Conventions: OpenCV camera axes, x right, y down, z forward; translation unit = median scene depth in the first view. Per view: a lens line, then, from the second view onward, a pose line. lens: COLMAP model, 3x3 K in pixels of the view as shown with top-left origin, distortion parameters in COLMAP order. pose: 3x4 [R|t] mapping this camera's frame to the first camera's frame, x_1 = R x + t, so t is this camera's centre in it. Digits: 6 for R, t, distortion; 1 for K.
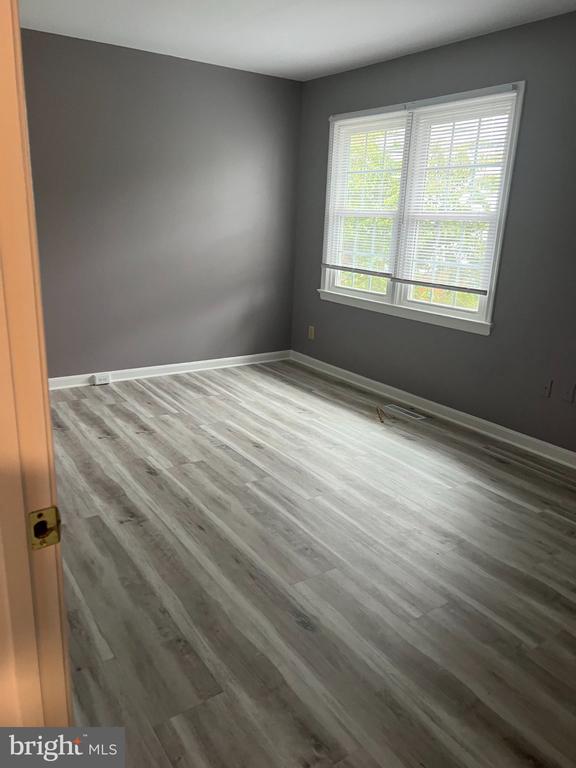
lens RADIAL K [[576.1, 0, 286.6], [0, 576.1, 382.9], [0, 0, 1]] dist [0.037143, -0.040444]
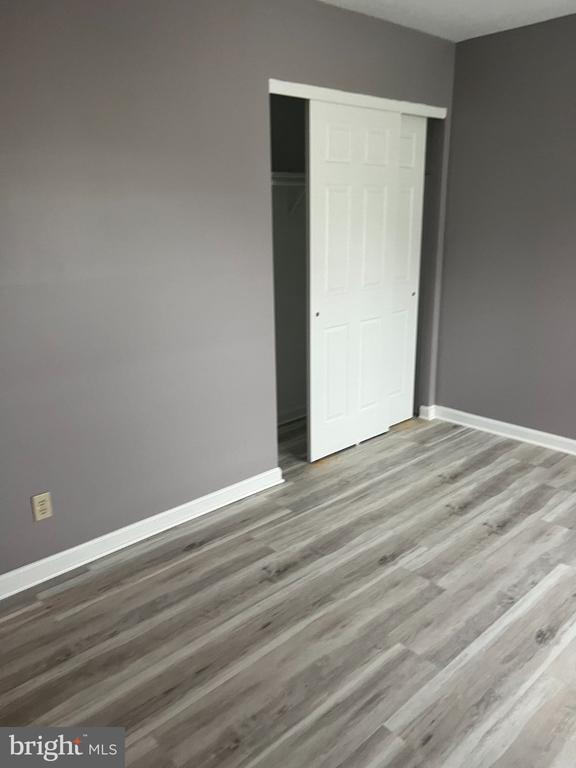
lens RADIAL K [[576.1, 0, 292.3], [0, 576.1, 385.0], [0, 0, 1]] dist [0.037143, -0.040444]
pose [[0.131913, 0.234096, -0.963223, 0.450301], [-0.251756, 0.947764, 0.195861, -0.193351], [0.958758, 0.216661, 0.183958, 0.633524]]
